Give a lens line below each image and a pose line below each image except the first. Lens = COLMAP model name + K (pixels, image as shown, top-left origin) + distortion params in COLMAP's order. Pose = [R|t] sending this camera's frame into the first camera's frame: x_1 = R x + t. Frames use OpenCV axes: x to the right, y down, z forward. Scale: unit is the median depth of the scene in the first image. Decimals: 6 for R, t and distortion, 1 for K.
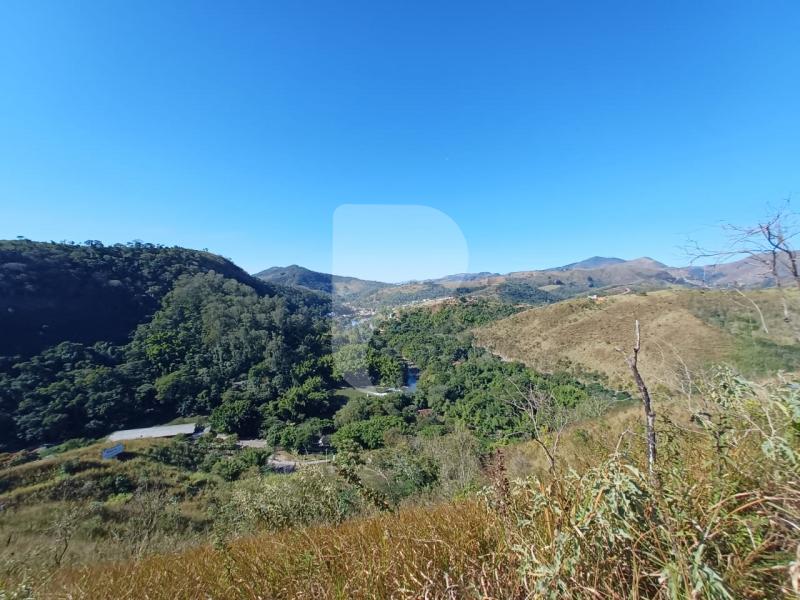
lens RADIAL K [[314.3, 0, 395.5], [0, 314.3, 309.4], [0, 0, 1]] dist [0.001092, 0.000365]
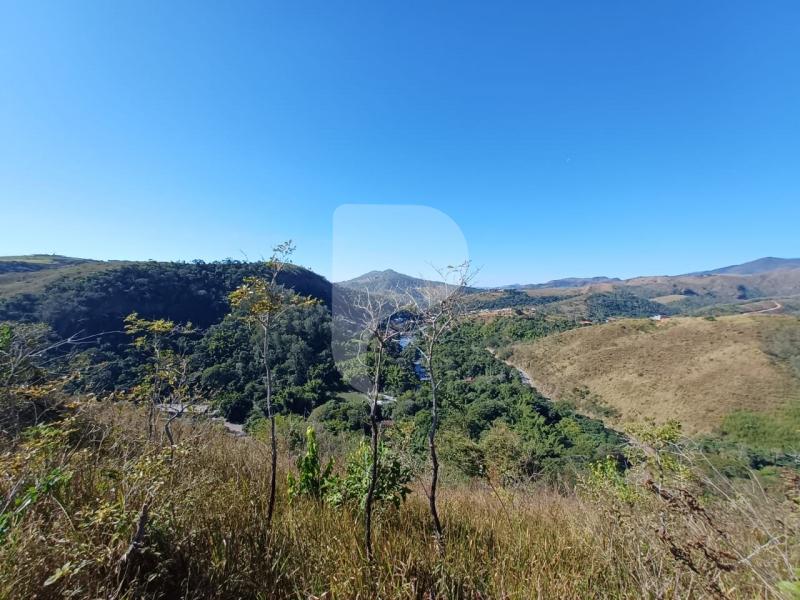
lens RADIAL K [[314.3, 0, 395.9], [0, 314.3, 307.7], [0, 0, 1]] dist [0.001092, 0.000365]
pose [[0.950742, 0.035481, -0.307946, 0.261347], [-0.040231, 0.999149, -0.009087, -0.035089], [0.307361, 0.021028, 0.951361, -0.012453]]
